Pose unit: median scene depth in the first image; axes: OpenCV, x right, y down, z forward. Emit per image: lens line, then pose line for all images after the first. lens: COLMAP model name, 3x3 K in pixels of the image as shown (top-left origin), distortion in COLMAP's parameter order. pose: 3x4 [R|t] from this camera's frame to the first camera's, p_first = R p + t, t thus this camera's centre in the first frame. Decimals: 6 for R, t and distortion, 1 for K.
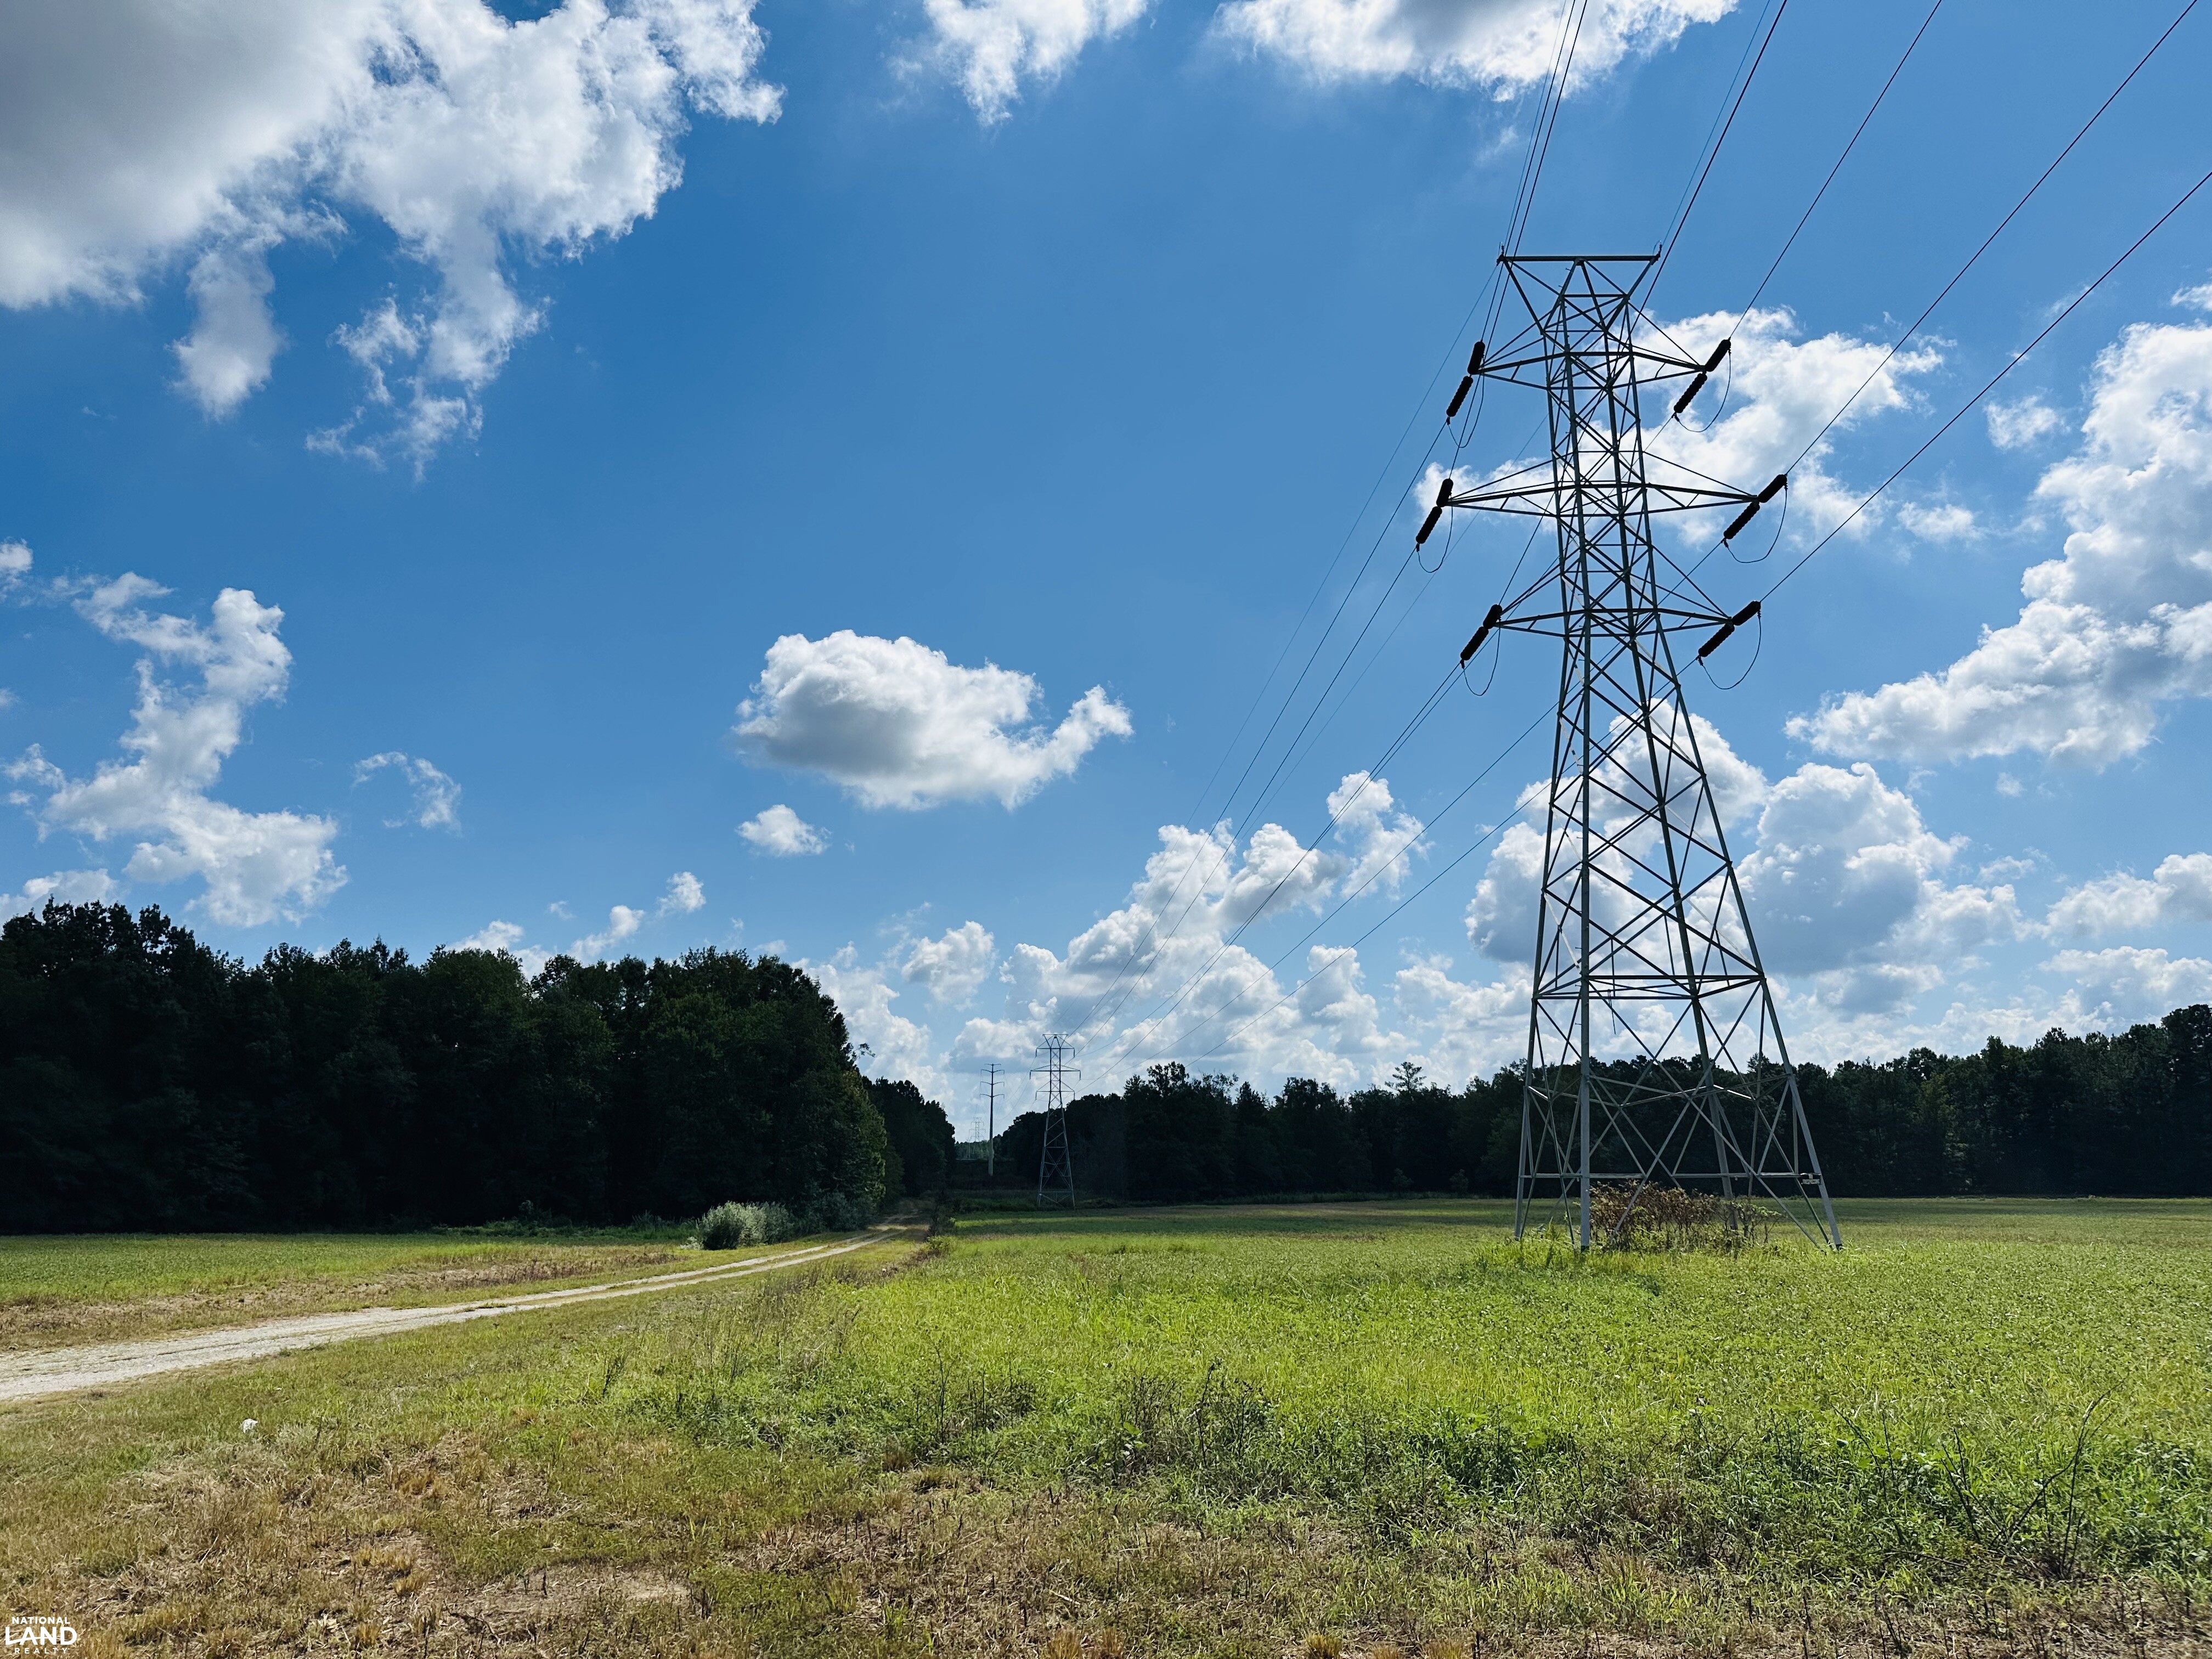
lens RADIAL K [[1516.1, 0, 1104.8], [0, 1516.1, 780.3], [0, 0, 1]] dist [0.009461, 0.000131]
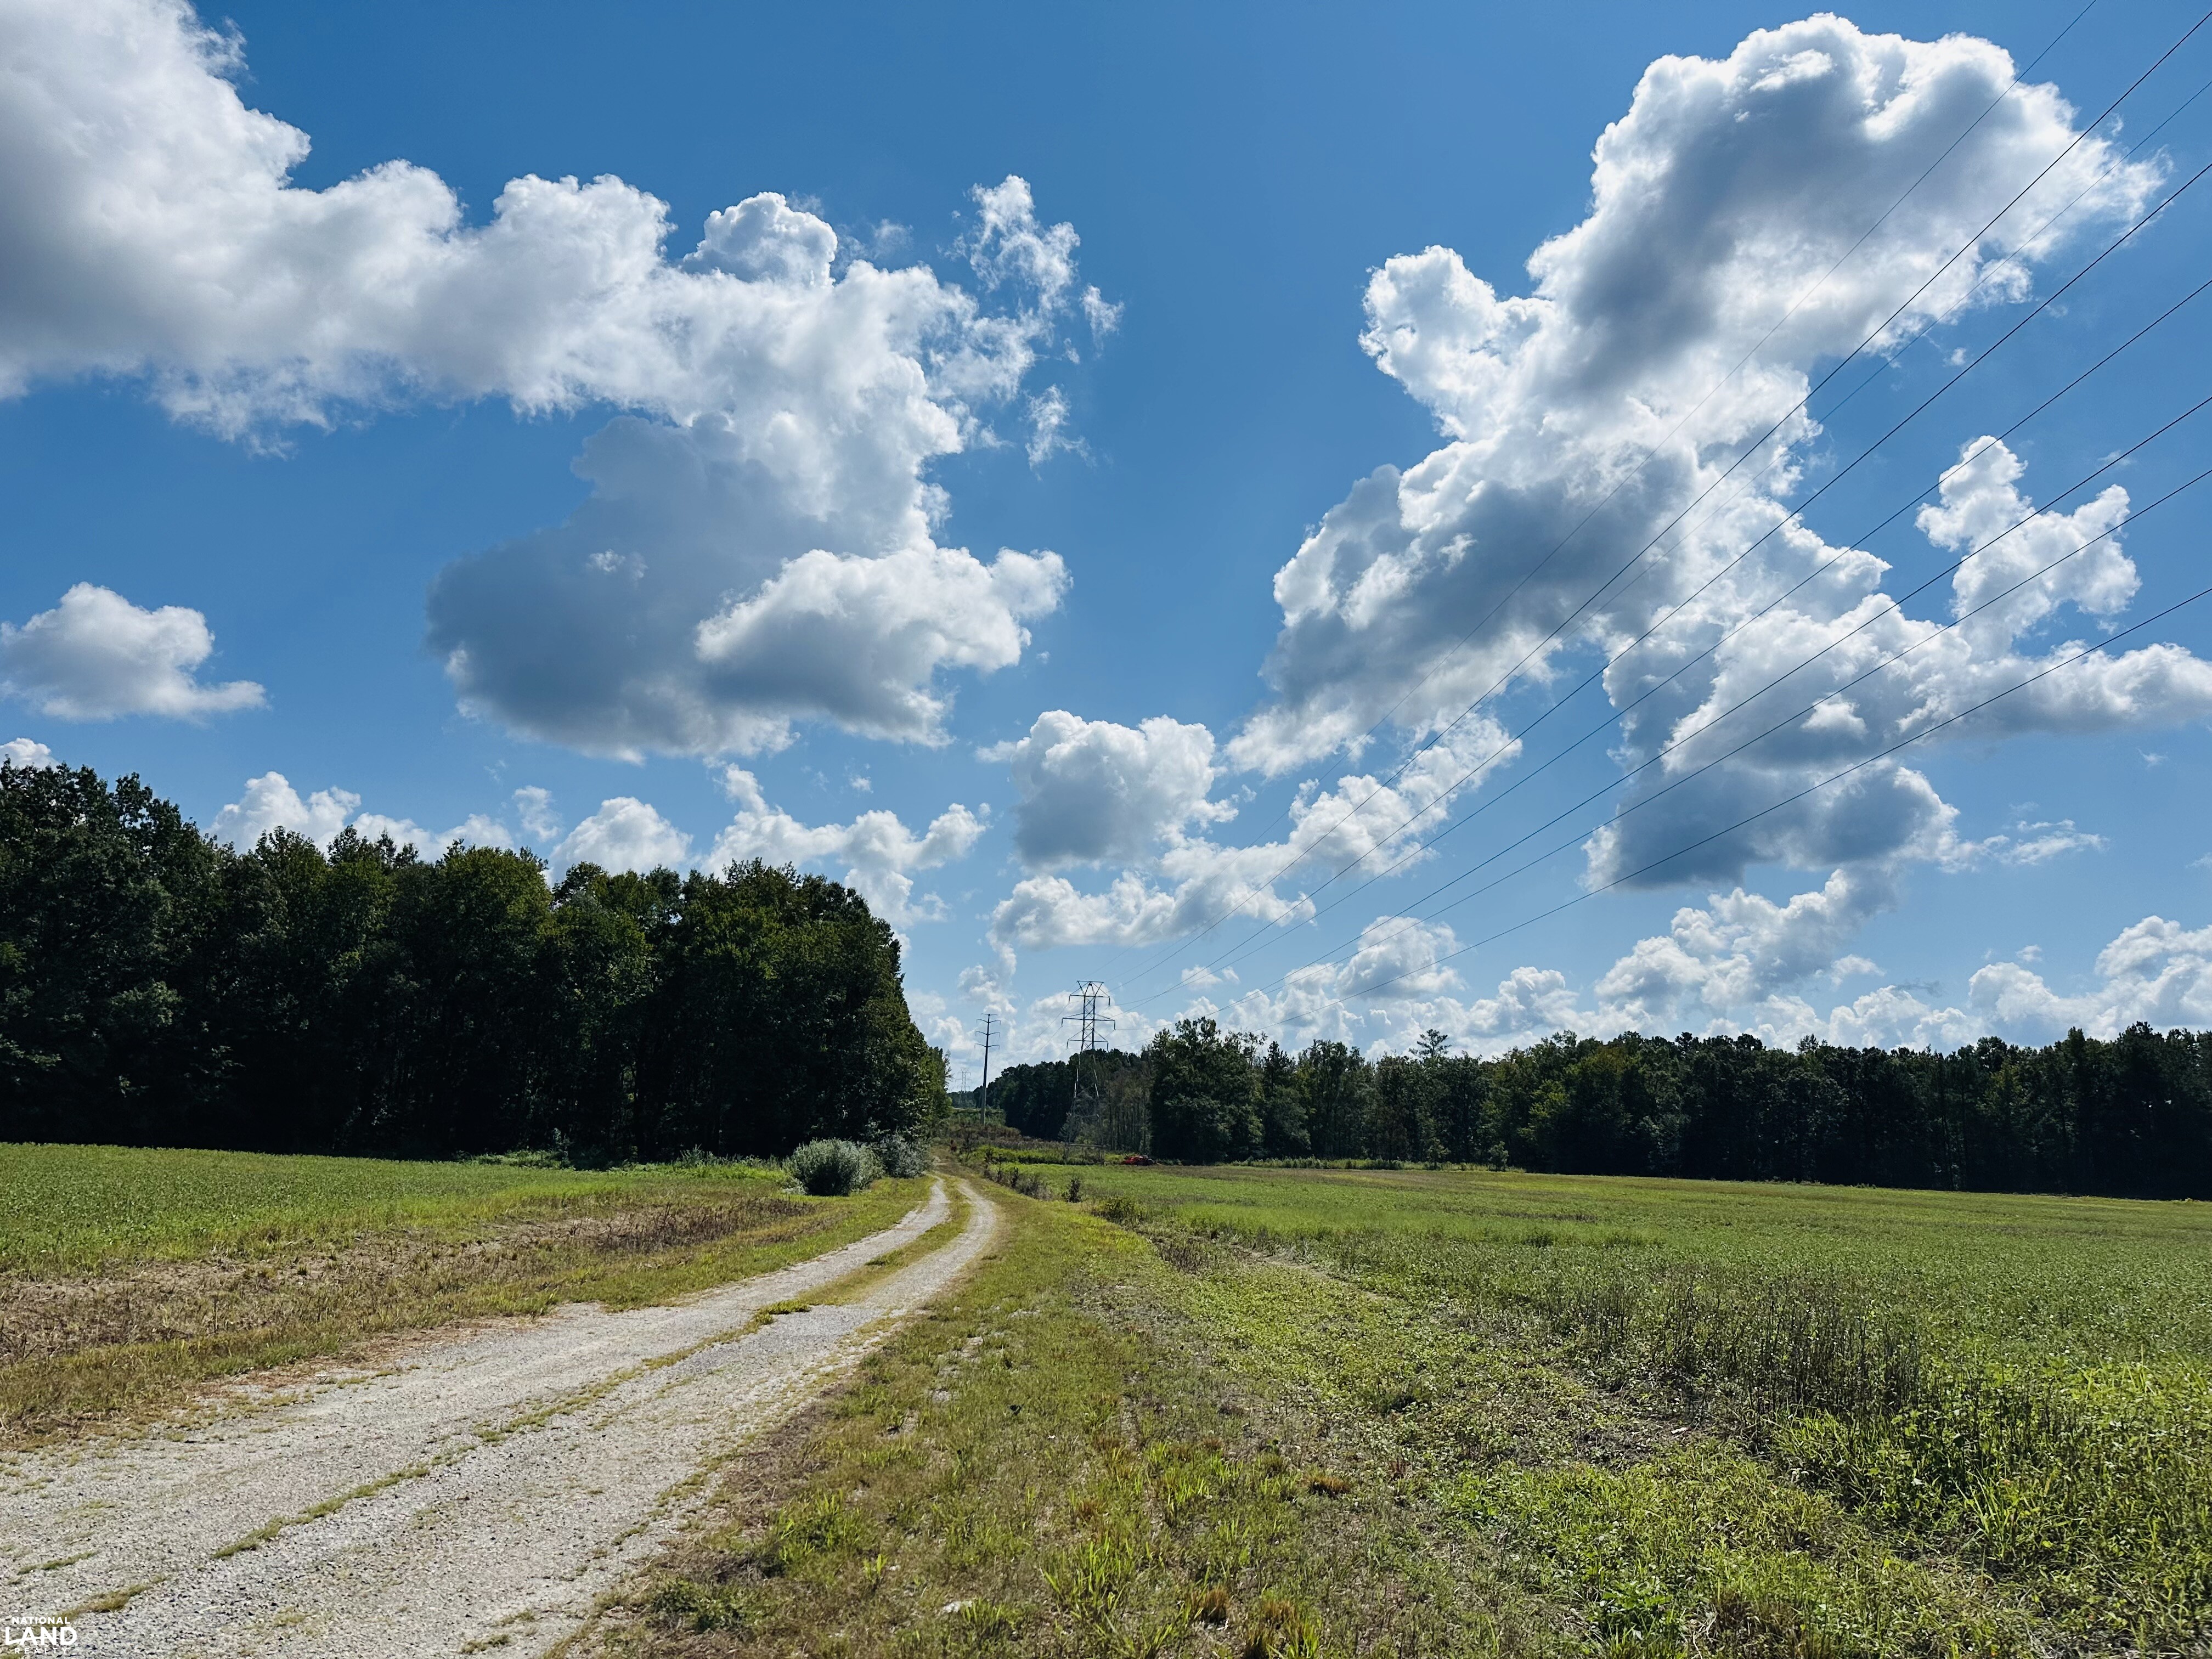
lens RADIAL K [[1522.2, 0, 1106.0], [0, 1522.2, 829.5], [0, 0, 1]] dist [0.013238, -0.019076]
pose [[0.998795, 0.047510, 0.012283, -0.063007], [-0.048147, 0.997145, 0.058168, 0.029052], [-0.009485, -0.058689, 0.998231, 0.098075]]
